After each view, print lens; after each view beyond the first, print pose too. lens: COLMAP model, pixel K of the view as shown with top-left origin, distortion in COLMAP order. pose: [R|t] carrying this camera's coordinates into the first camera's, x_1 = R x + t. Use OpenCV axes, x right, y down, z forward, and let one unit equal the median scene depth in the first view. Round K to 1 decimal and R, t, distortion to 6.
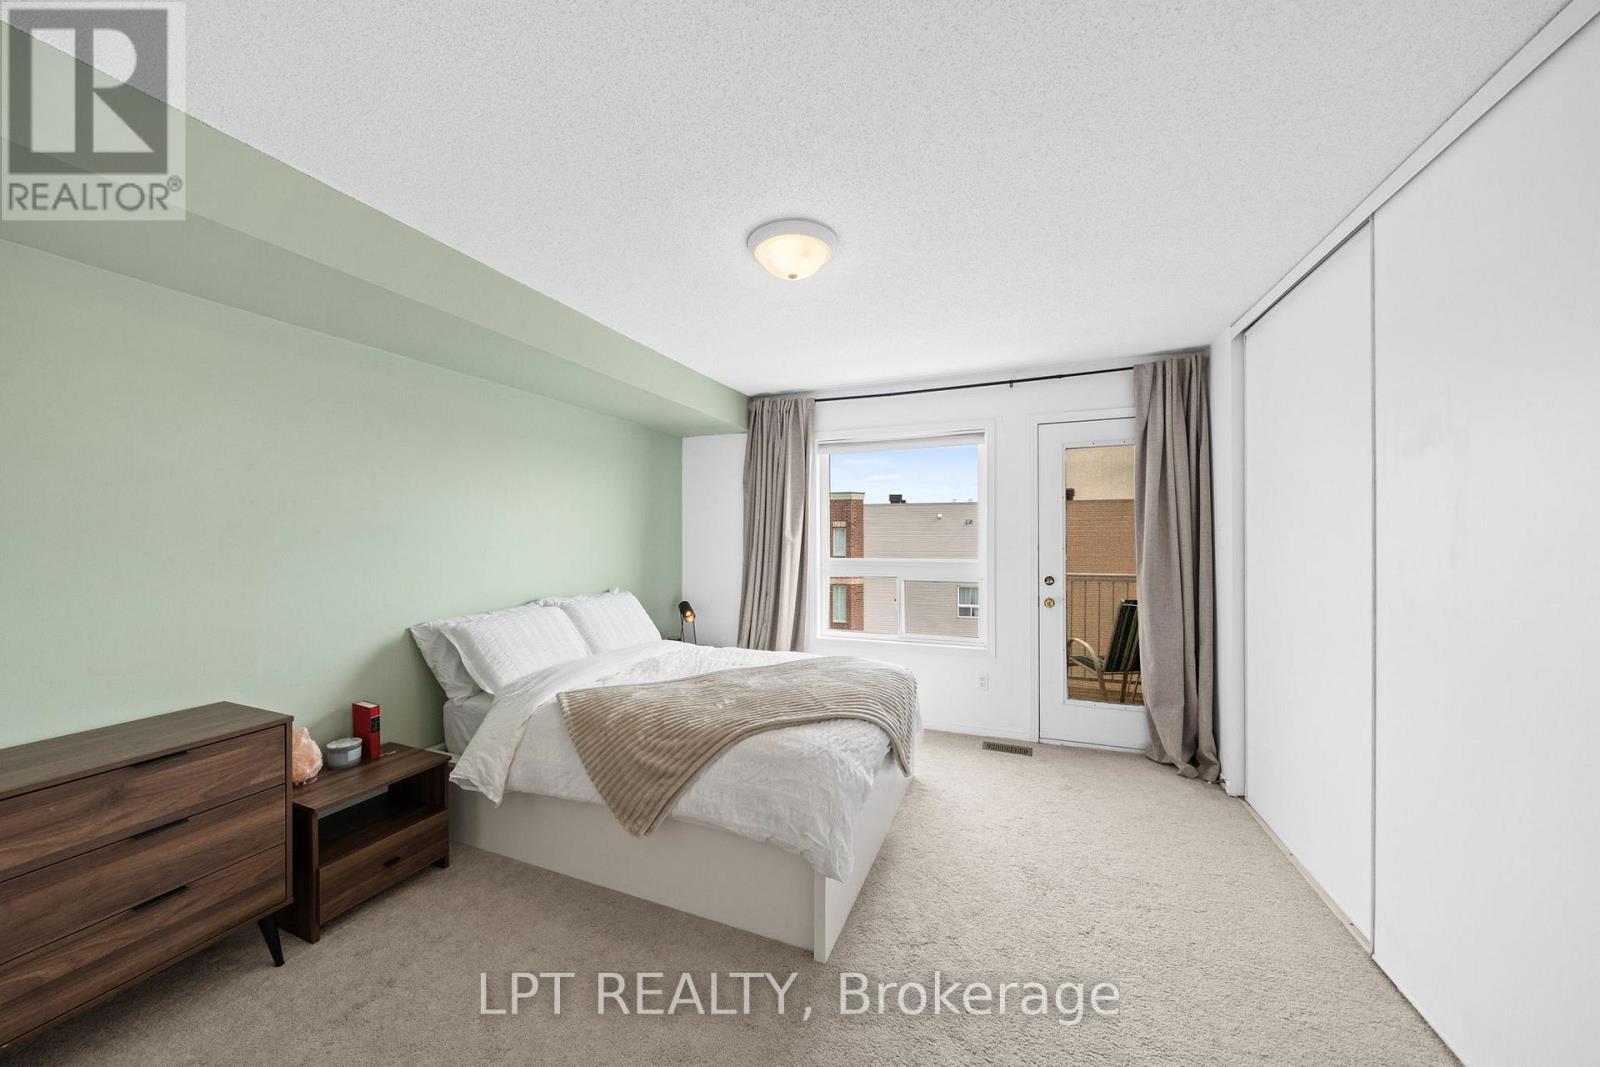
lens RADIAL K [[547.1, 0, 794.4], [0, 547.1, 536.0], [0, 0, 1]] dist [-0.002916, -0.000043]
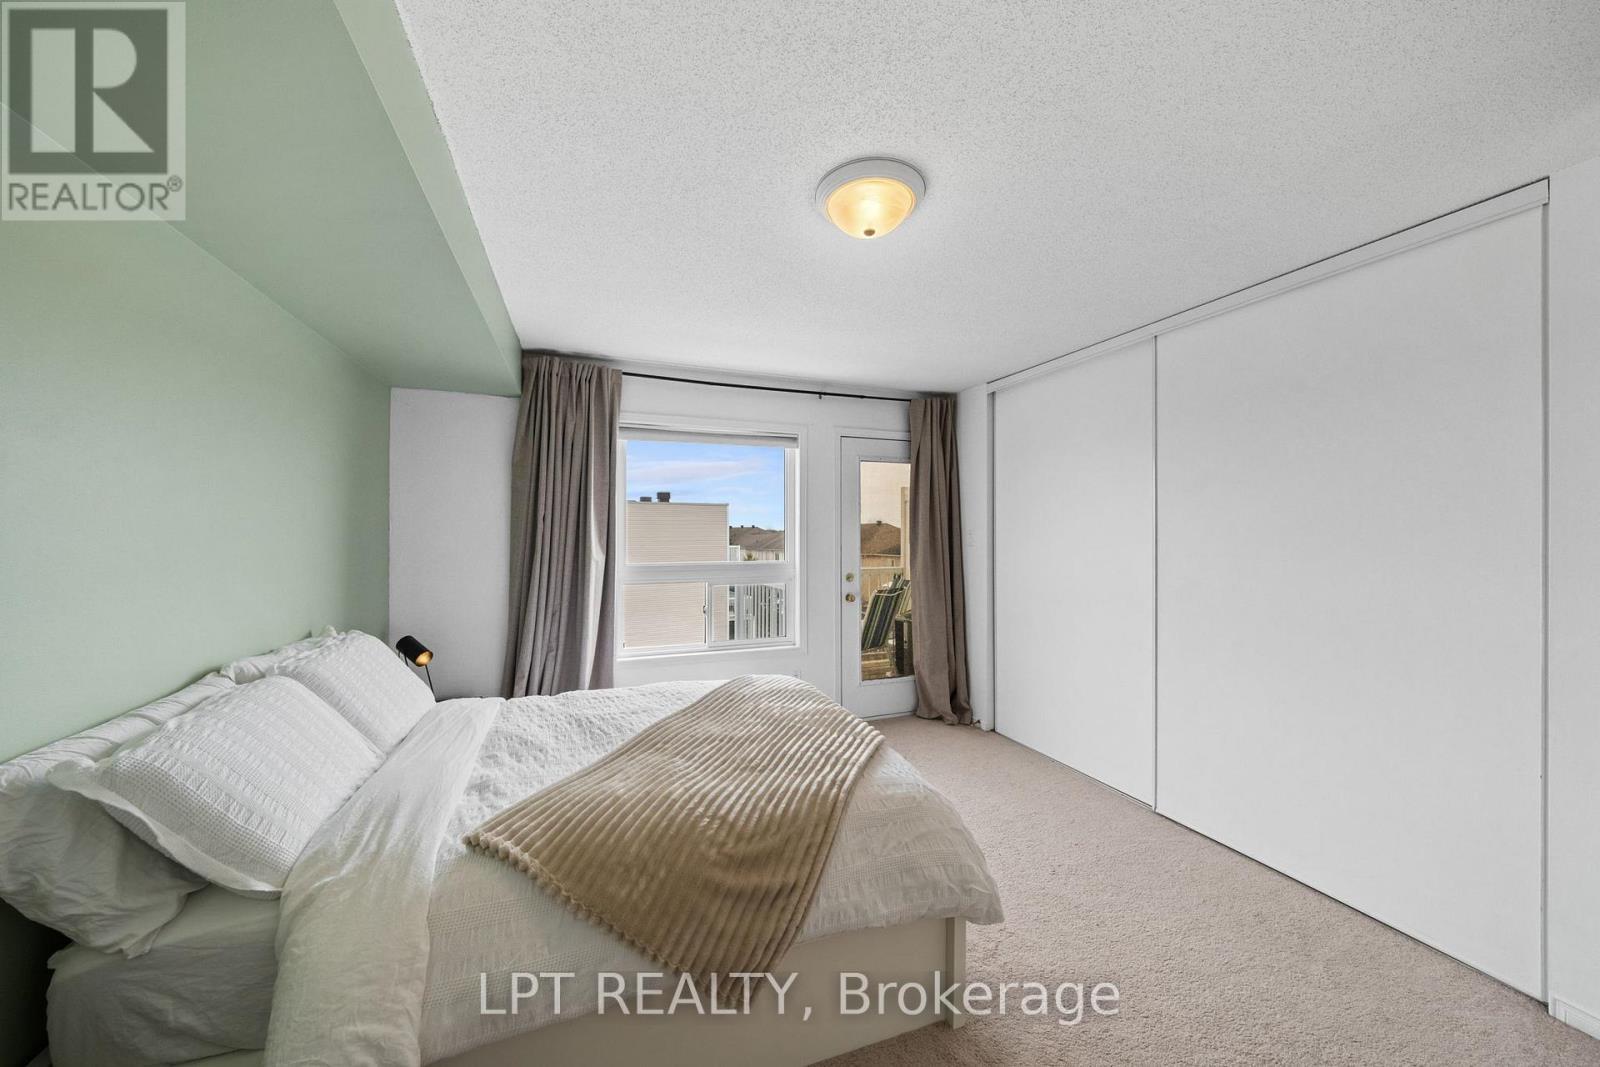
lens RADIAL K [[536.6, 0, 800.0], [0, 536.6, 533.5], [0, 0, 1]] dist [-0.001634, -0.000108]
pose [[0.752538, 0.004199, 0.658535, -0.380216], [-0.003225, 0.999991, -0.002691, -0.005784], [-0.658541, -0.000099, 0.752545, 0.276852]]
